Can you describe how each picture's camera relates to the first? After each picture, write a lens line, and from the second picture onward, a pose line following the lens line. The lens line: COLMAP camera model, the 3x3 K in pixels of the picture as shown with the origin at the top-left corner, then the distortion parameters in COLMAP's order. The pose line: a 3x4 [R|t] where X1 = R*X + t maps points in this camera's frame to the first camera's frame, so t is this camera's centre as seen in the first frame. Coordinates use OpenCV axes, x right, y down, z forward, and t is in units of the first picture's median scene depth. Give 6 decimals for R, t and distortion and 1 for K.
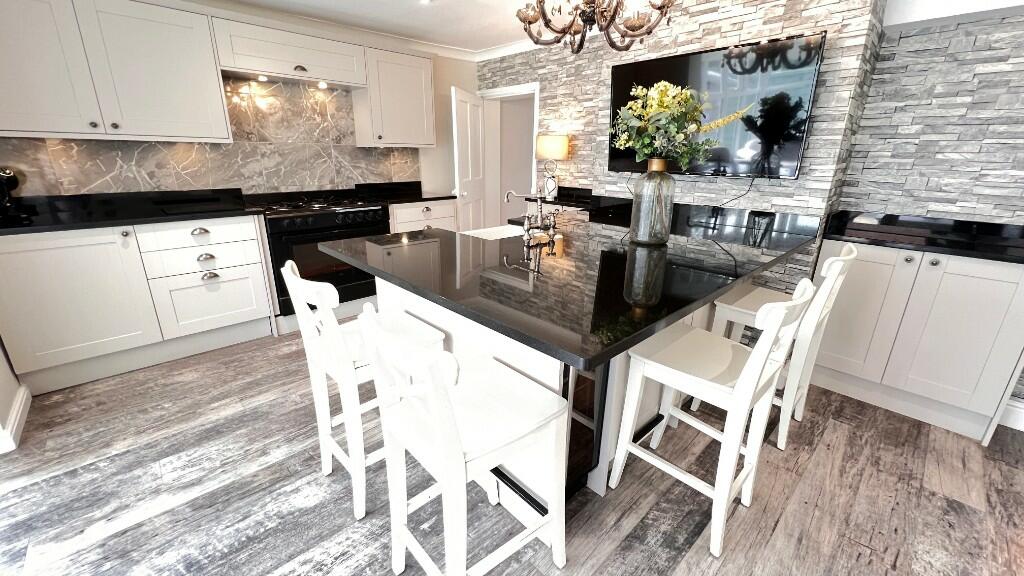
lens RADIAL K [[409.1, 0, 509.7], [0, 409.1, 284.9], [0, 0, 1]] dist [-0.002756, 0.000945]
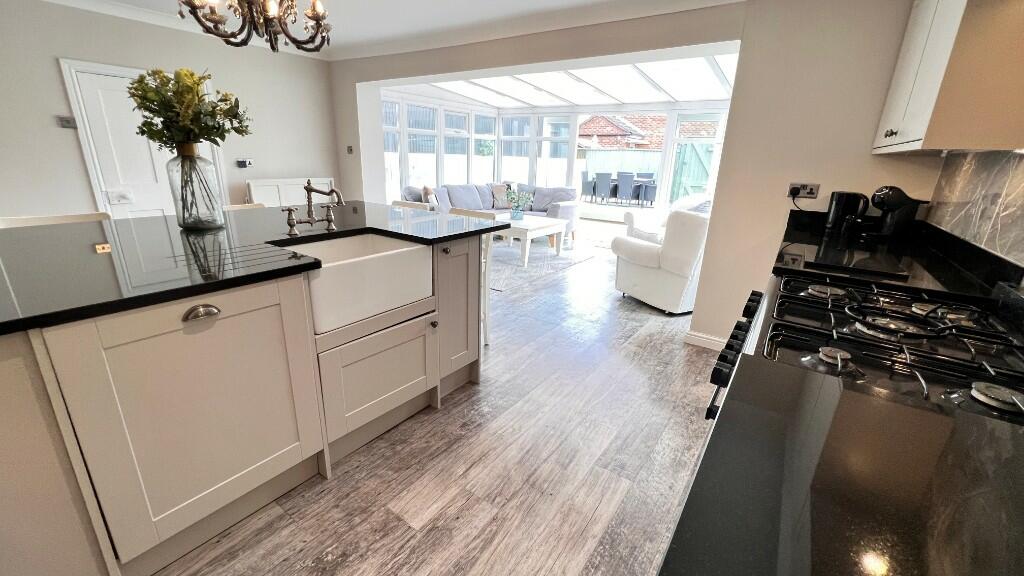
lens RADIAL K [[409.1, 0, 512.7], [0, 409.1, 284.3], [0, 0, 1]] dist [-0.002756, 0.000945]
pose [[-0.979553, 0.014167, -0.200688, -0.164925], [-0.104765, 0.815680, 0.568938, -0.527935], [0.171758, 0.578330, -0.797517, 1.665391]]
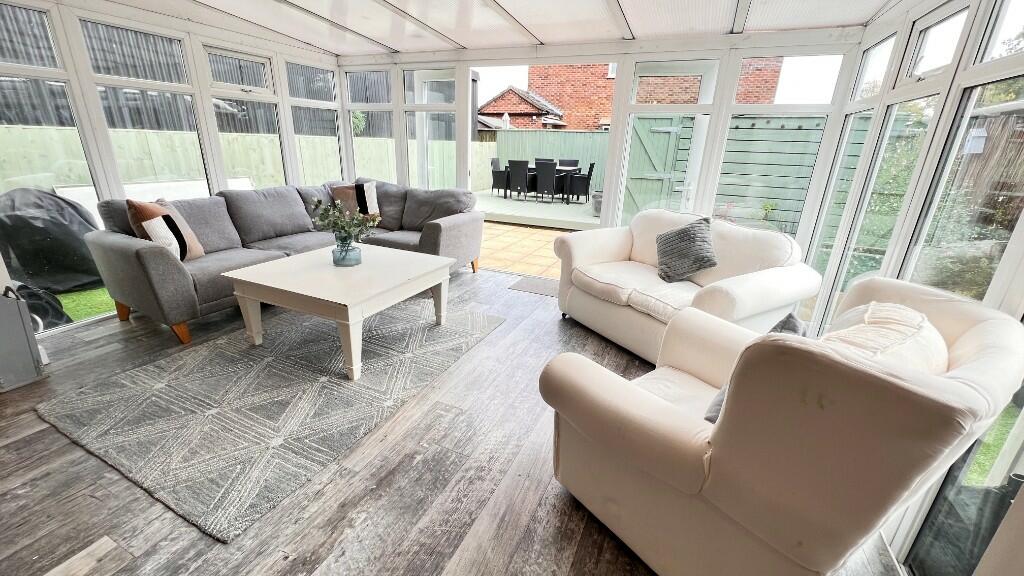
lens RADIAL K [[409.1, 0, 510.0], [0, 409.1, 287.1], [0, 0, 1]] dist [-0.002756, 0.000945]
pose [[-0.925585, 0.082961, -0.369337, -0.659984], [-0.159447, 0.799467, 0.579162, -0.190342], [0.343320, 0.594953, -0.726747, 0.612237]]
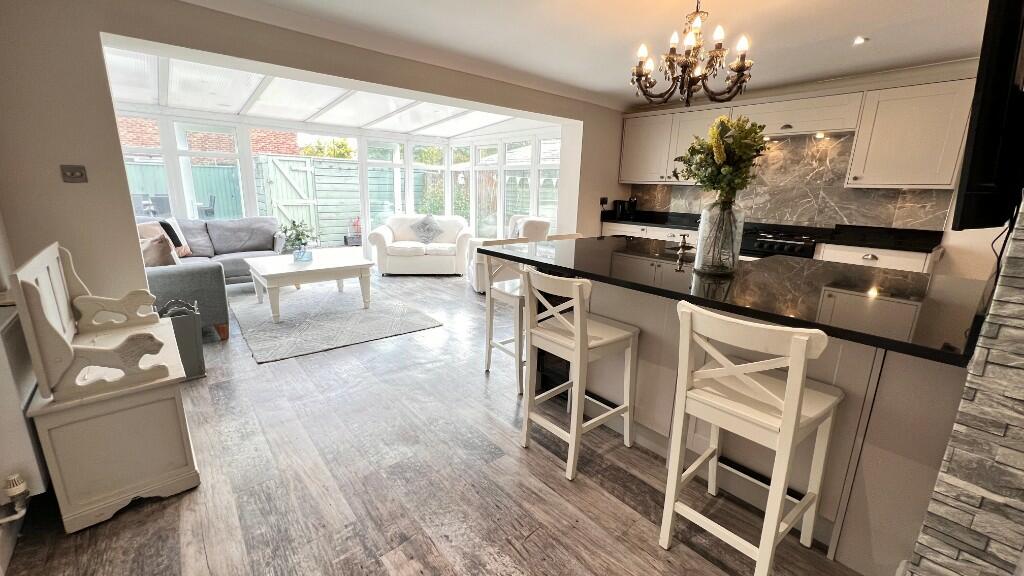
lens RADIAL K [[409.1, 0, 512.1], [0, 409.1, 283.8], [0, 0, 1]] dist [-0.002756, 0.000945]
pose [[-0.058911, 0.215090, -0.974816, 1.106098], [-0.330635, 0.917190, 0.222356, -0.115004], [0.941918, 0.335408, 0.017084, 0.448561]]
